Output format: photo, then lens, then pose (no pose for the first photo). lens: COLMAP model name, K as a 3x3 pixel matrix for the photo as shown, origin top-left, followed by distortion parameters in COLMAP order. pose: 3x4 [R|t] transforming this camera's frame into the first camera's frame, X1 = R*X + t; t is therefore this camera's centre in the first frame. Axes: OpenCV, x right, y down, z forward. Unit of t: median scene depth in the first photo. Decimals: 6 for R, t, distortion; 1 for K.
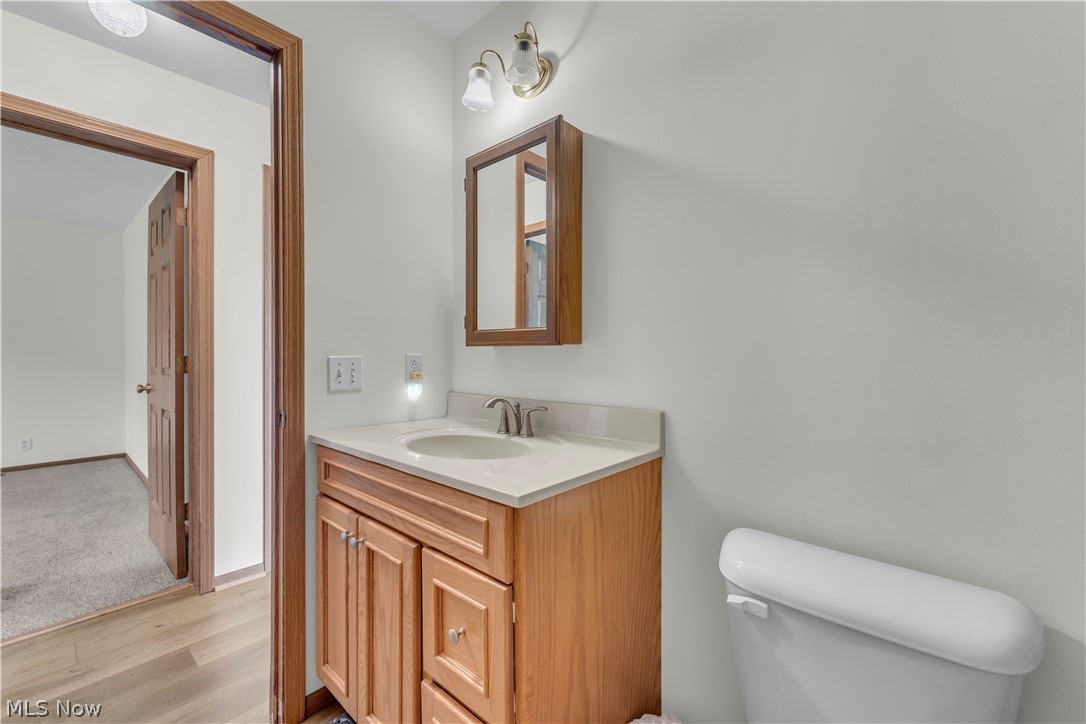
lens RADIAL K [[448.3, 0, 548.1], [0, 448.3, 357.5], [0, 0, 1]] dist [-0.000210, 0.000137]
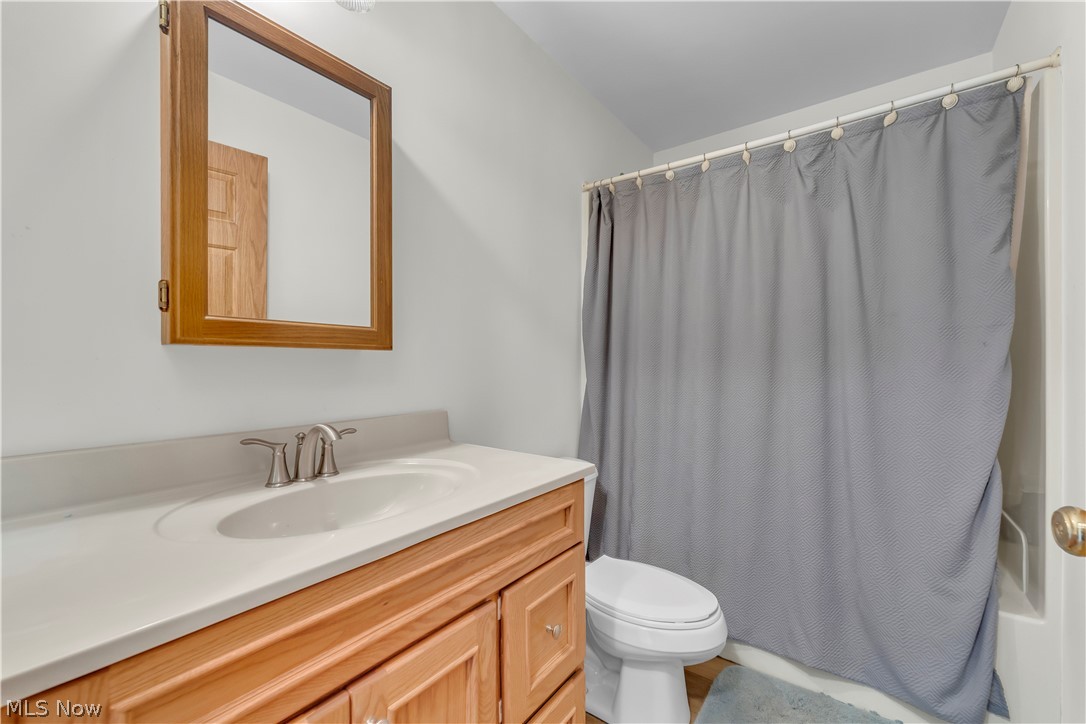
lens RADIAL K [[448.3, 0, 542.7], [0, 448.3, 362.3], [0, 0, 1]] dist [-0.000210, 0.000137]
pose [[-0.082024, -0.002072, 0.996628, -1.047123], [0.007904, 0.999965, 0.002729, -0.004992], [-0.996599, 0.008101, -0.082005, 0.937083]]
